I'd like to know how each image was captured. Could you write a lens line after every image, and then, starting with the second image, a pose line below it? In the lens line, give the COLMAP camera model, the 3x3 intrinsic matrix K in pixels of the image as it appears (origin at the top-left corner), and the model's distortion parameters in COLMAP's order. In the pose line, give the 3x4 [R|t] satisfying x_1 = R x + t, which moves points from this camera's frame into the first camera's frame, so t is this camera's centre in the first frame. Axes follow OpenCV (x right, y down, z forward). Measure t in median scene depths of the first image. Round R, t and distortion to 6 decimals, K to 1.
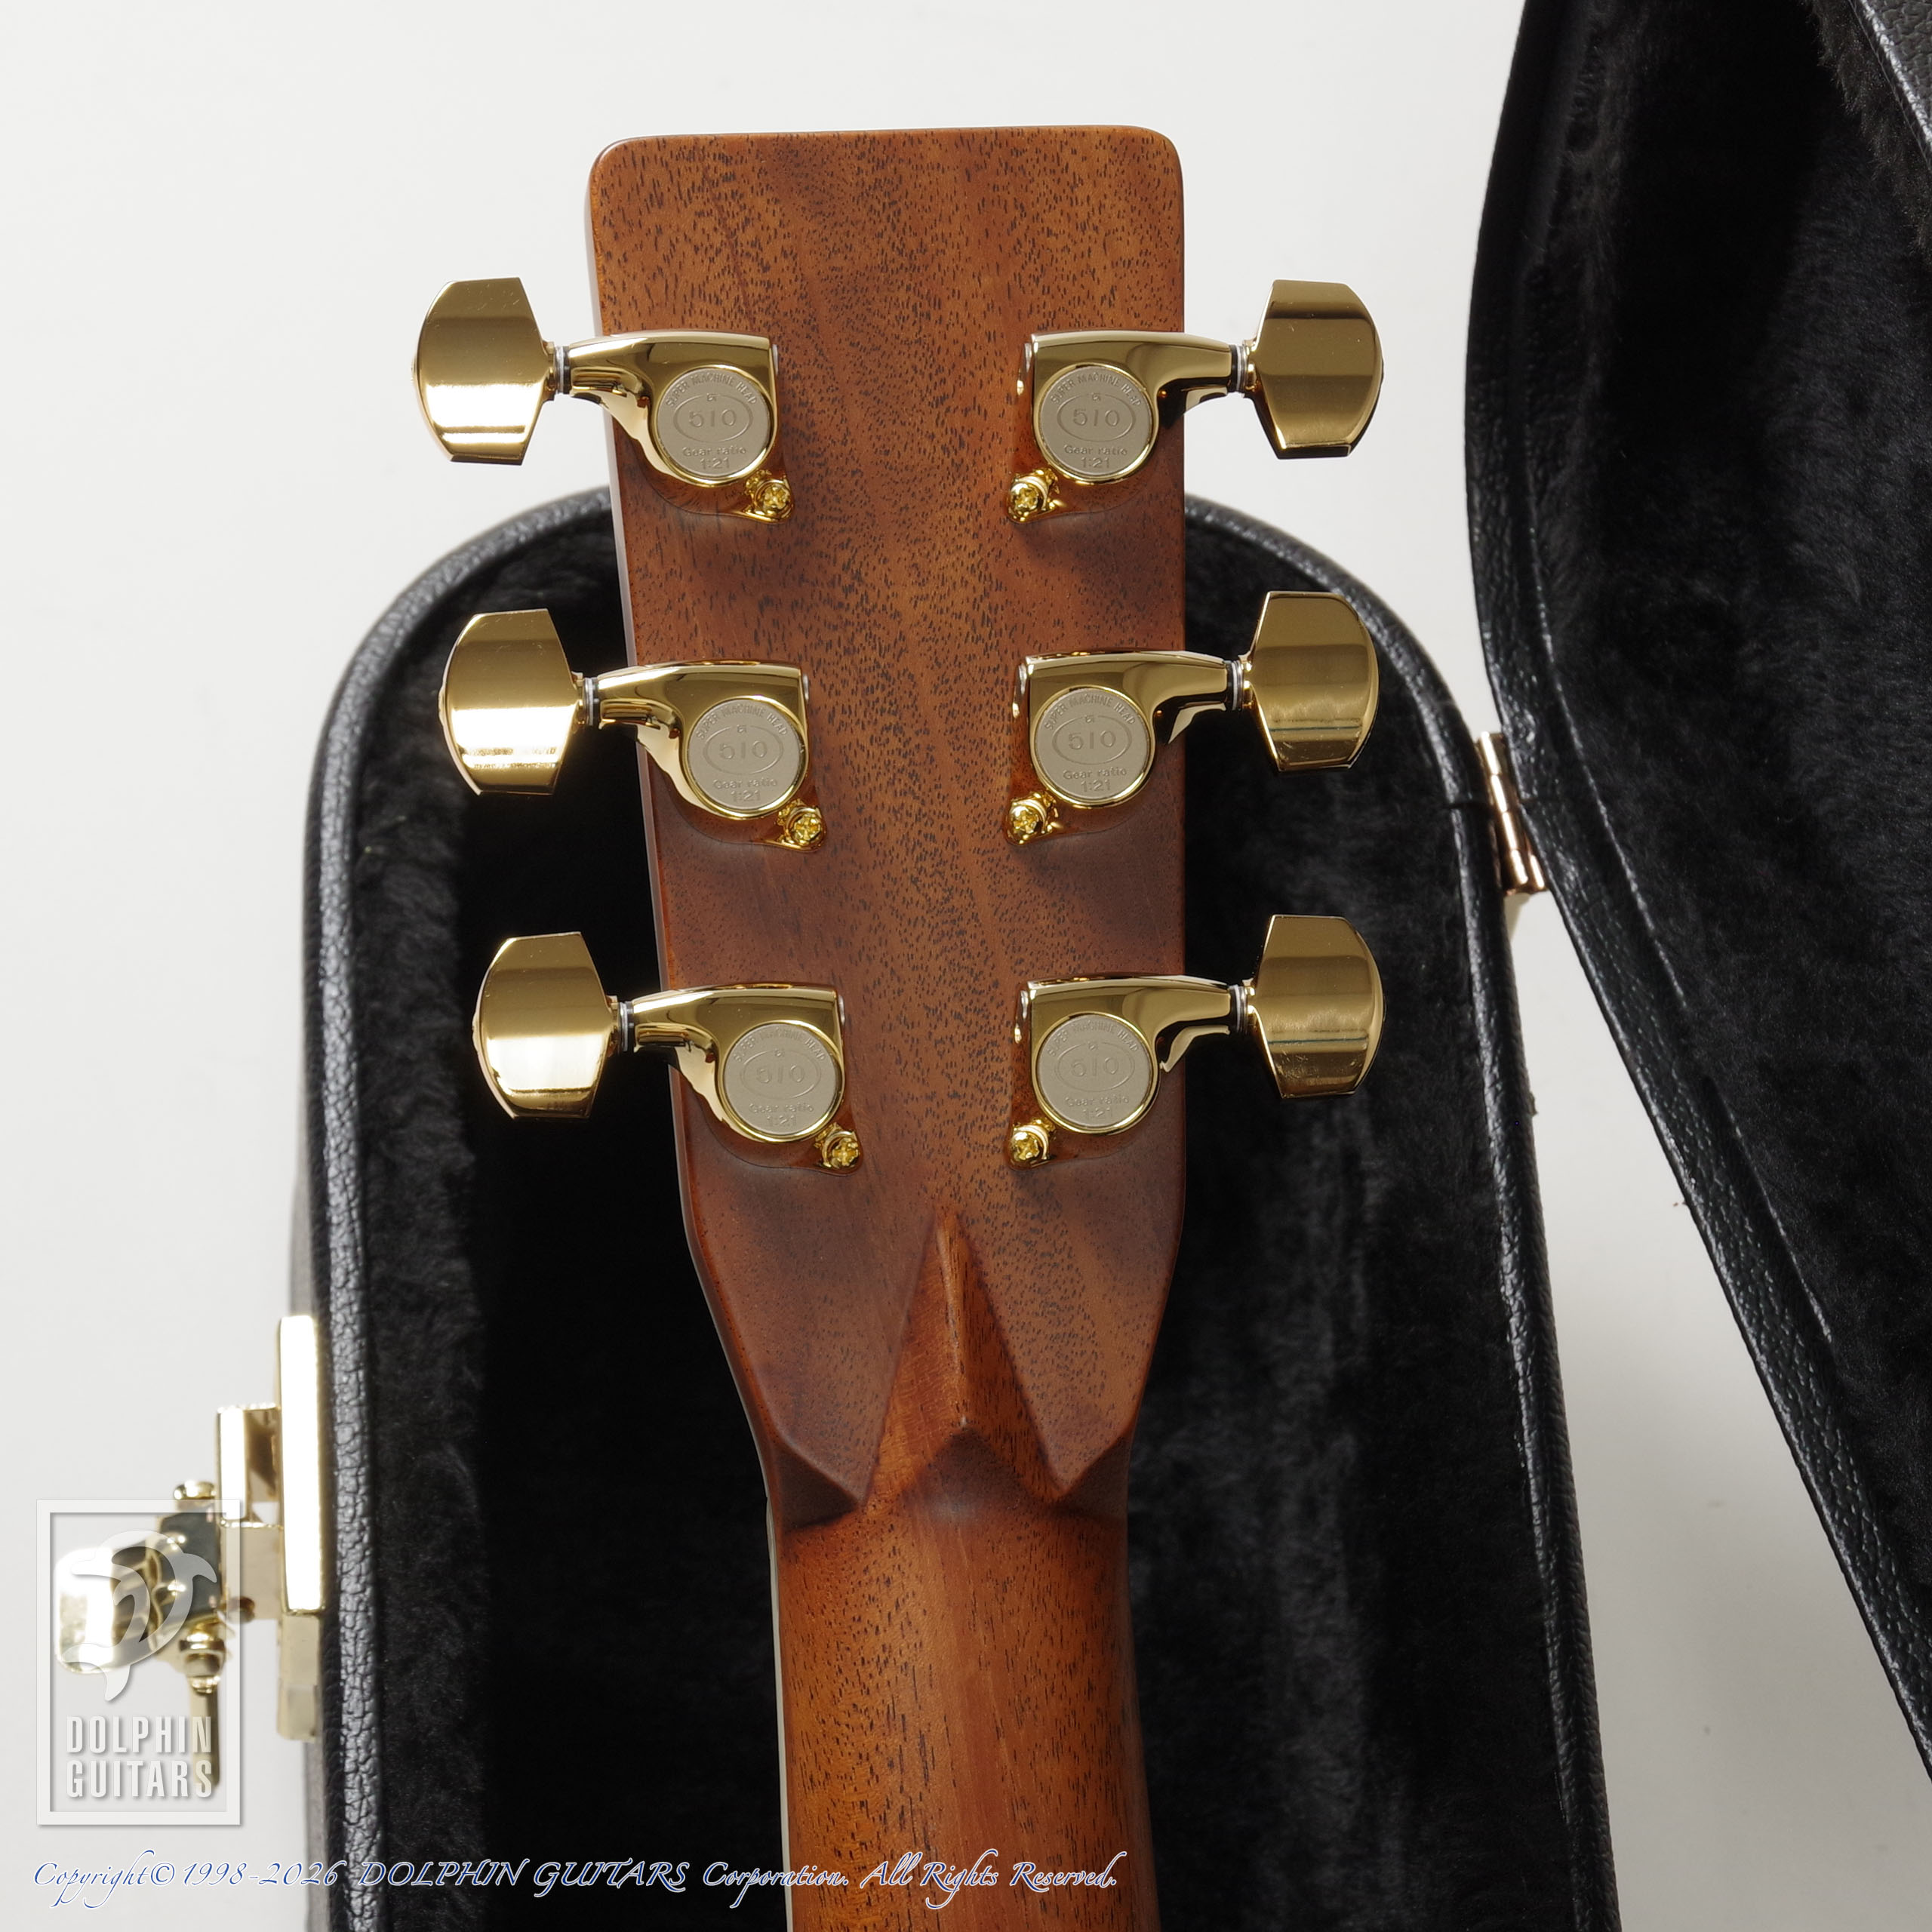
lens RADIAL K [[8305.5, 0, 867.5], [0, 8305.5, 967.4], [0, 0, 1]] dist [0.206861, -1.297618]
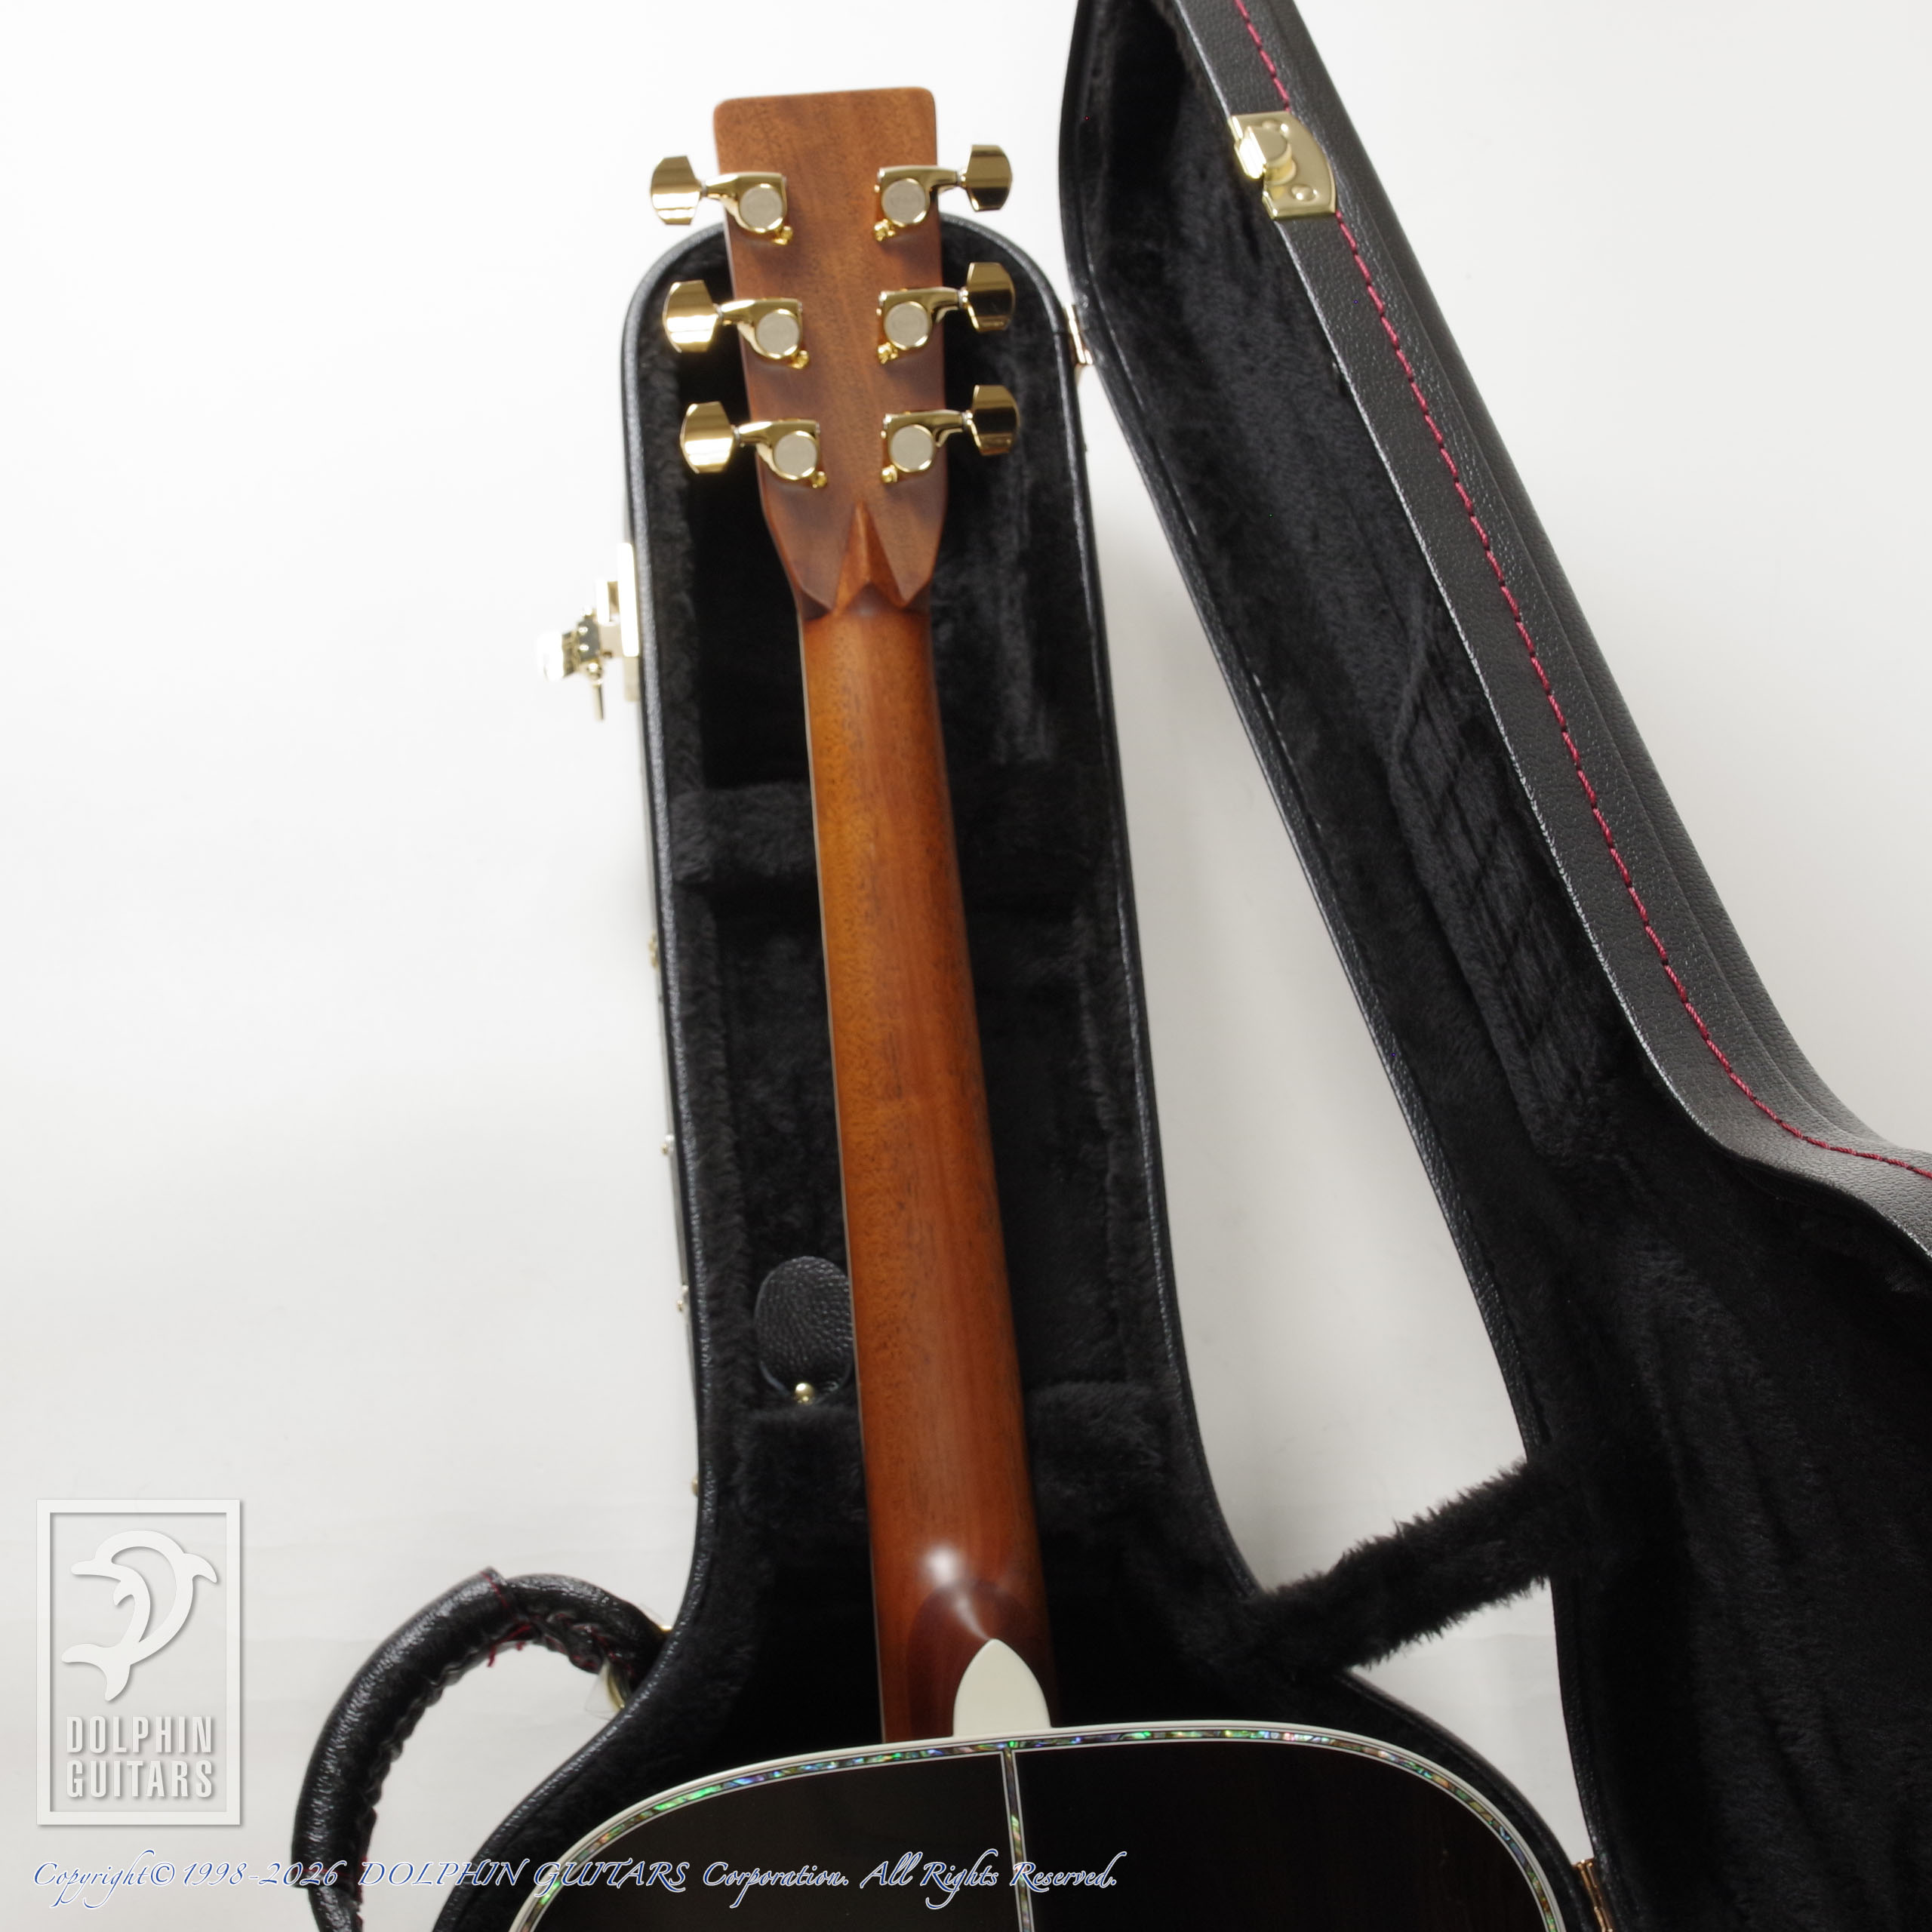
lens RADIAL K [[3612.9, 0, 866.7], [0, 3612.9, 966.6], [0, 0, 1]] dist [-0.028334, 0.031263]
pose [[0.999371, -0.032720, -0.013663, 0.021187], [0.034572, 0.984759, 0.170453, -0.020118], [0.007878, -0.170818, 0.985271, -0.169352]]
